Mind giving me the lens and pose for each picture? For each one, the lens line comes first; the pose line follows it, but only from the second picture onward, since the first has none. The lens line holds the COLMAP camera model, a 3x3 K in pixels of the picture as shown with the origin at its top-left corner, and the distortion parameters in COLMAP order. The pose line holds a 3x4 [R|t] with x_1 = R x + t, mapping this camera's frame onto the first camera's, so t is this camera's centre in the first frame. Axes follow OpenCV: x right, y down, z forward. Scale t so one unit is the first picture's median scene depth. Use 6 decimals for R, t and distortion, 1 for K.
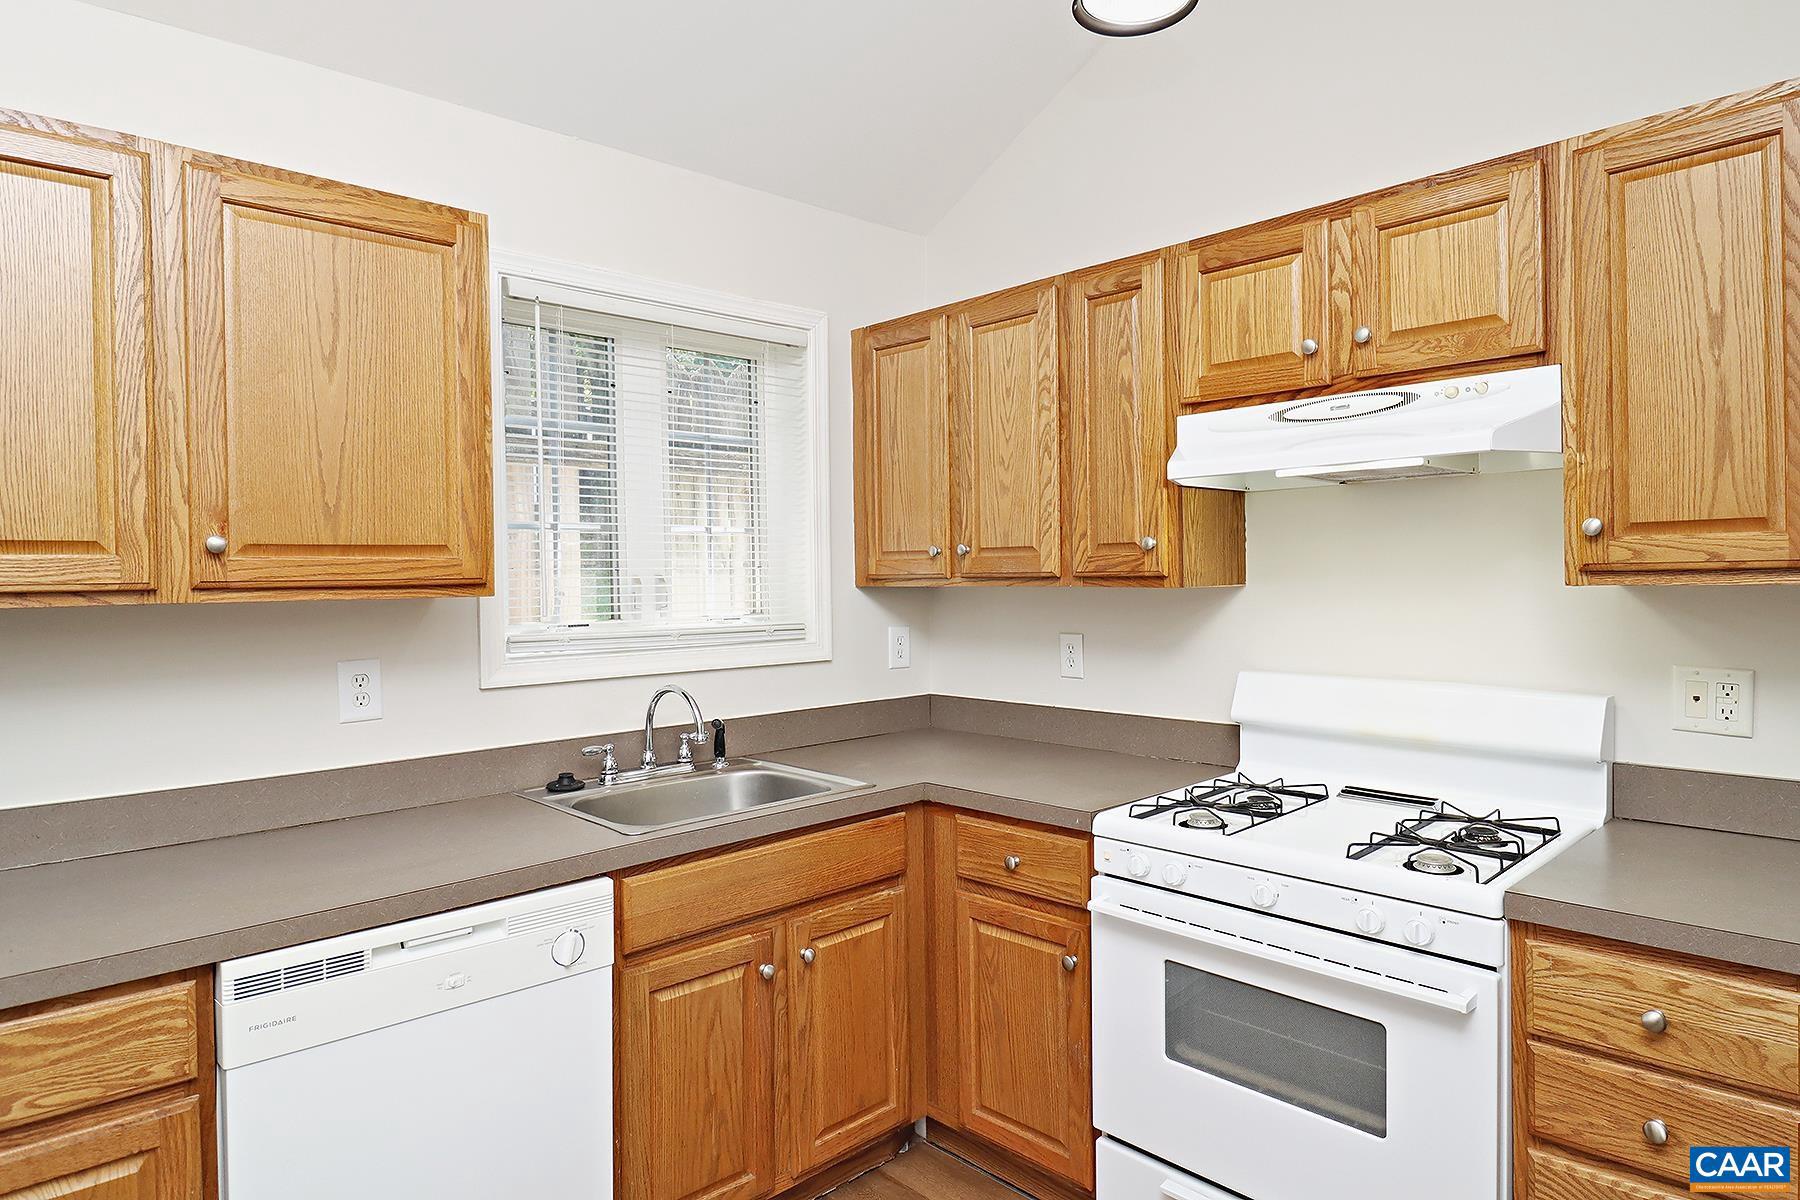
lens RADIAL K [[1038.6, 0, 892.2], [0, 1038.6, 594.6], [0, 0, 1]] dist [-0.000971, -0.007310]
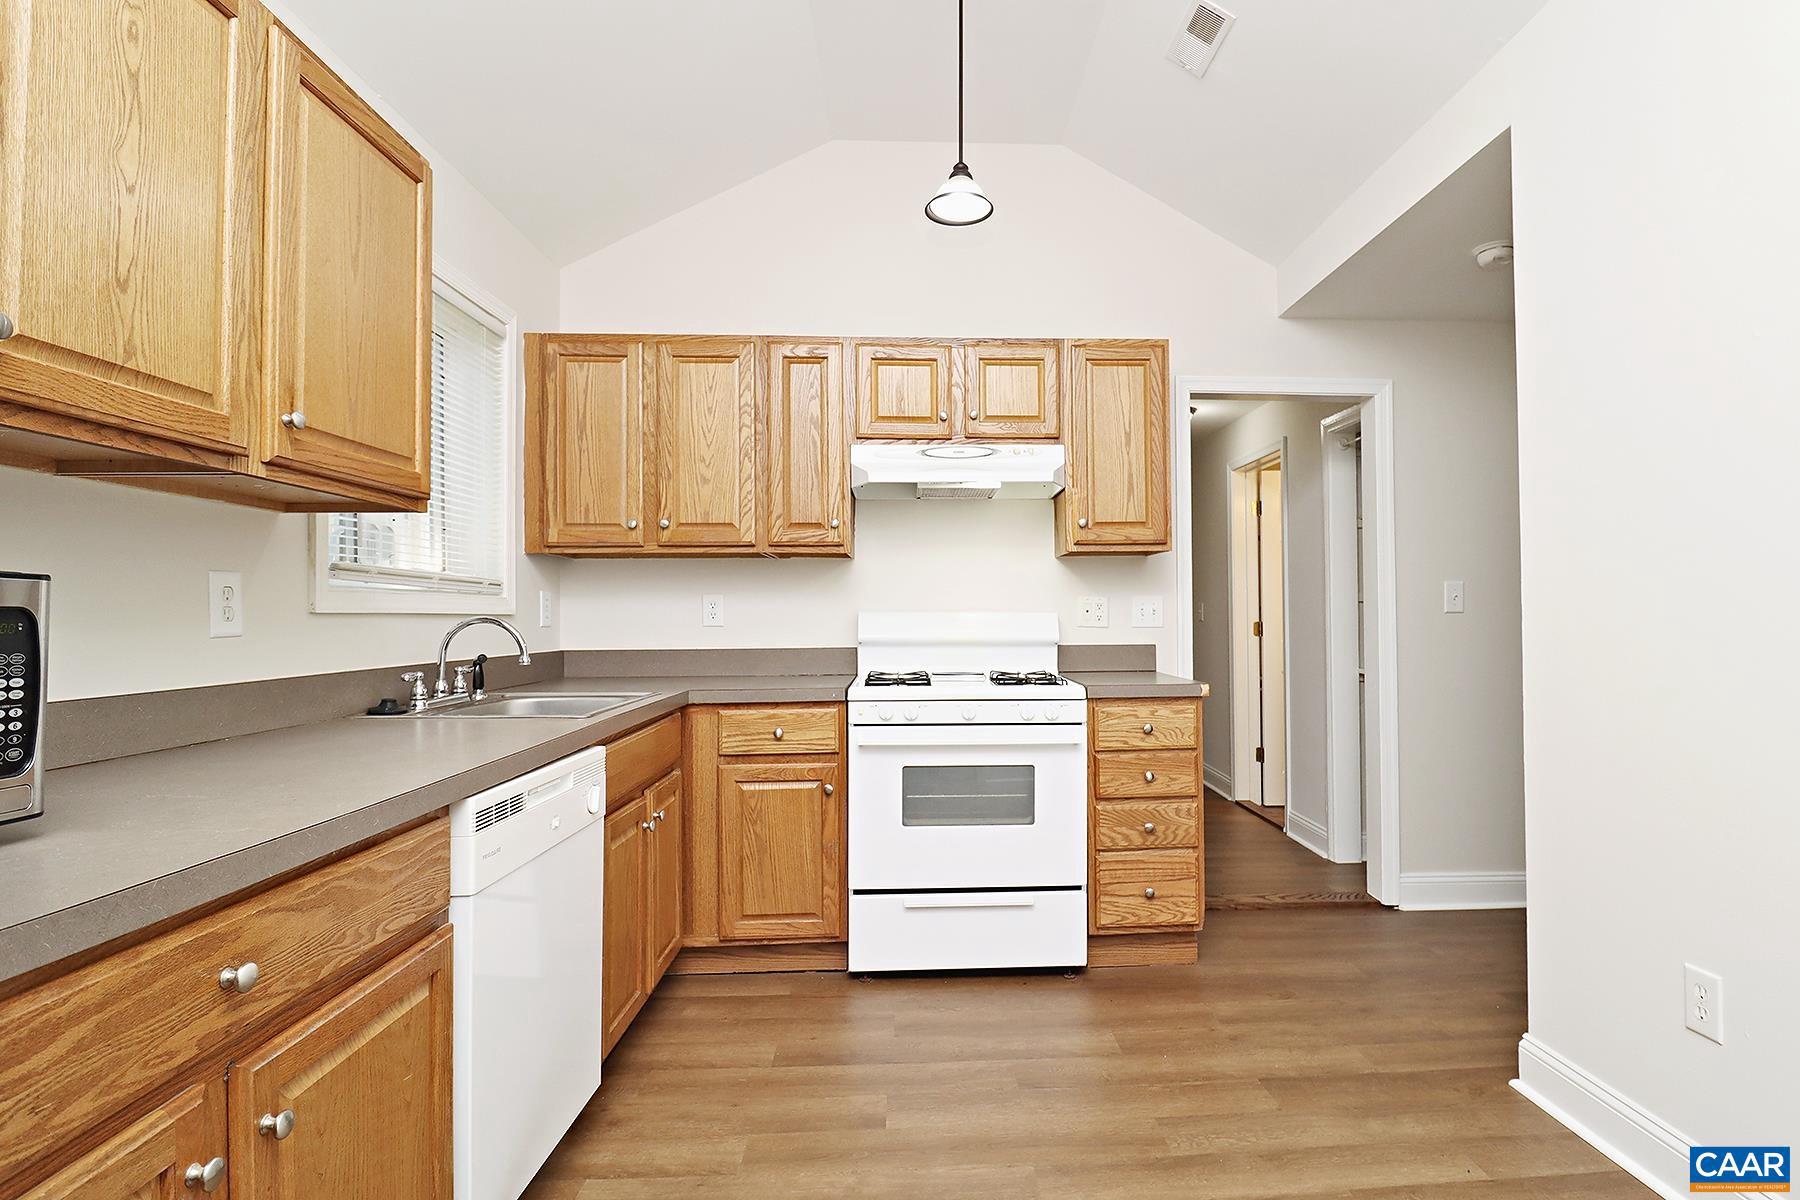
lens RADIAL K [[921.5, 0, 902.2], [0, 921.5, 610.8], [0, 0, 1]] dist [-0.016043, -0.000161]
pose [[0.676347, 0.020091, 0.736309, -0.781928], [0.004573, 0.999494, -0.031473, 0.140575], [-0.736569, 0.024654, 0.675913, -0.000278]]
